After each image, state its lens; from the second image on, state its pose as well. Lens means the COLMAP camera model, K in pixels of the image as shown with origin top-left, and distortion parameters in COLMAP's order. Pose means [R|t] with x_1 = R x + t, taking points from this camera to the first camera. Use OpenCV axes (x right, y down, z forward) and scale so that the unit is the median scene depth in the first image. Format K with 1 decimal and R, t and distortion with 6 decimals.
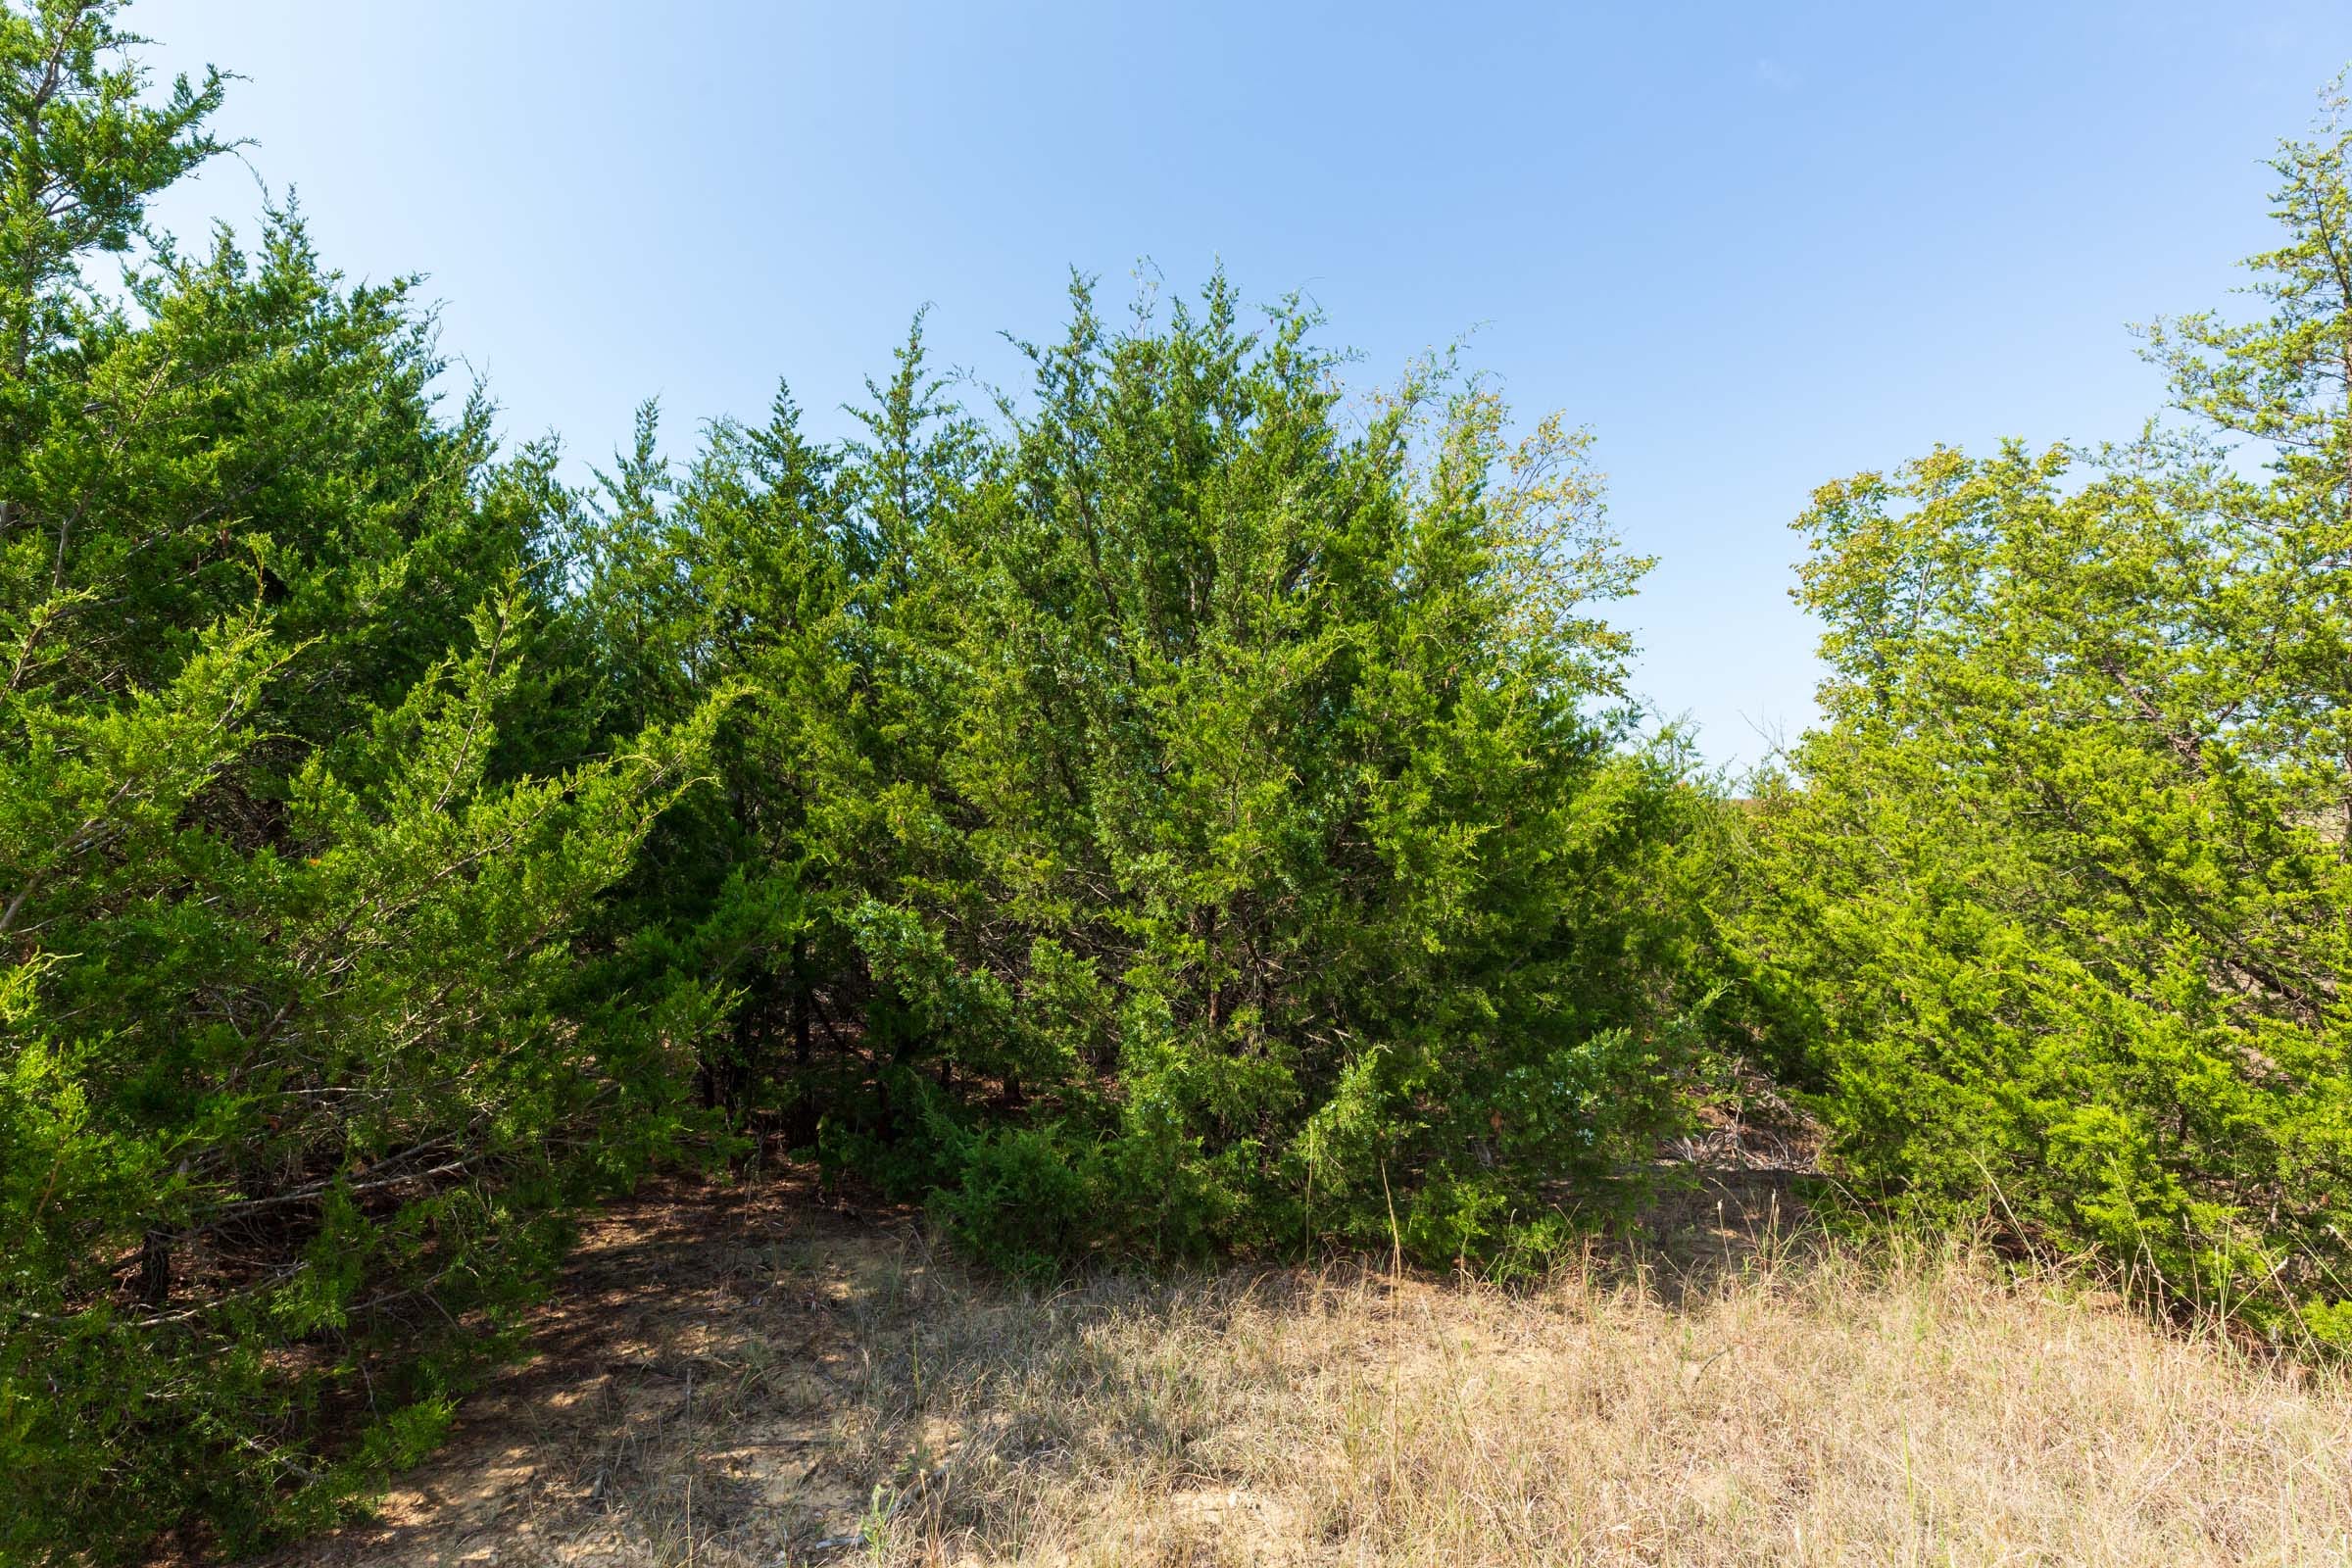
lens RADIAL K [[1039.1, 0, 1173.8], [0, 1039.1, 785.6], [0, 0, 1]] dist [0.003242, 0.001480]
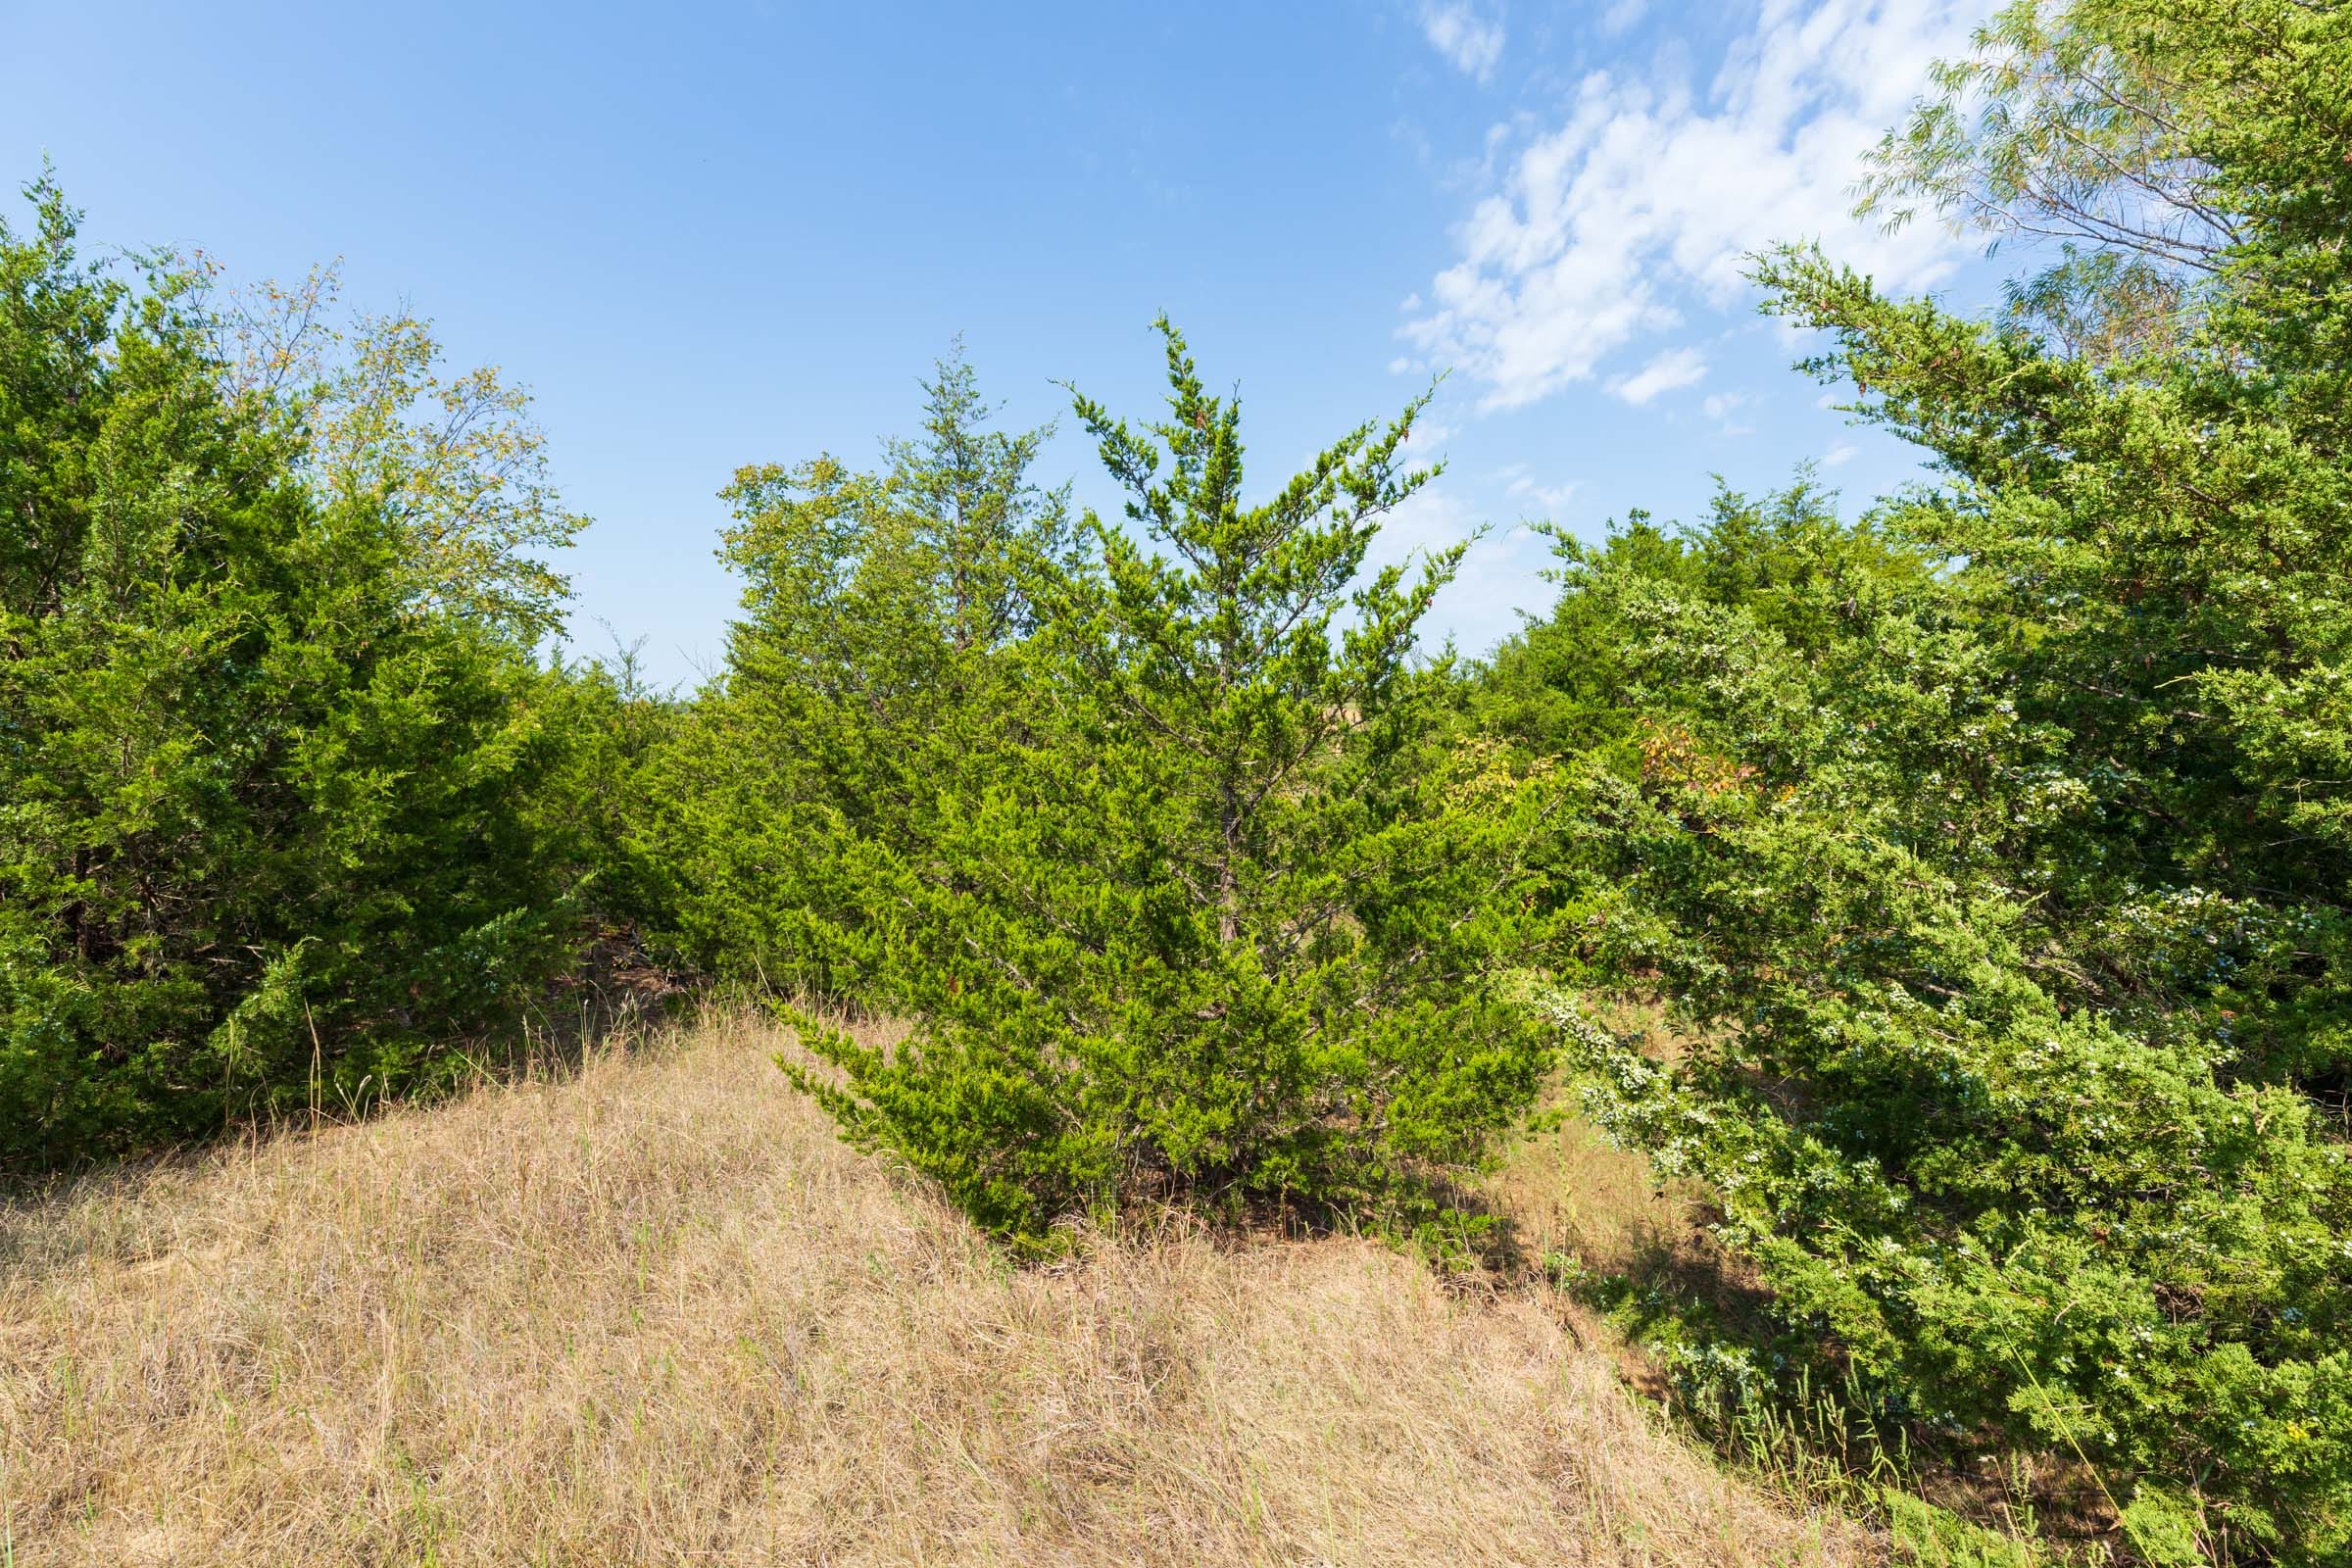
lens RADIAL K [[1039.1, 0, 1176.2], [0, 1039.1, 773.0], [0, 0, 1]] dist [0.003242, 0.001480]
pose [[0.621934, -0.038107, 0.782142, -0.111445], [-0.026794, 0.997195, 0.069891, -0.069458], [-0.782611, -0.064424, 0.619168, -0.552172]]
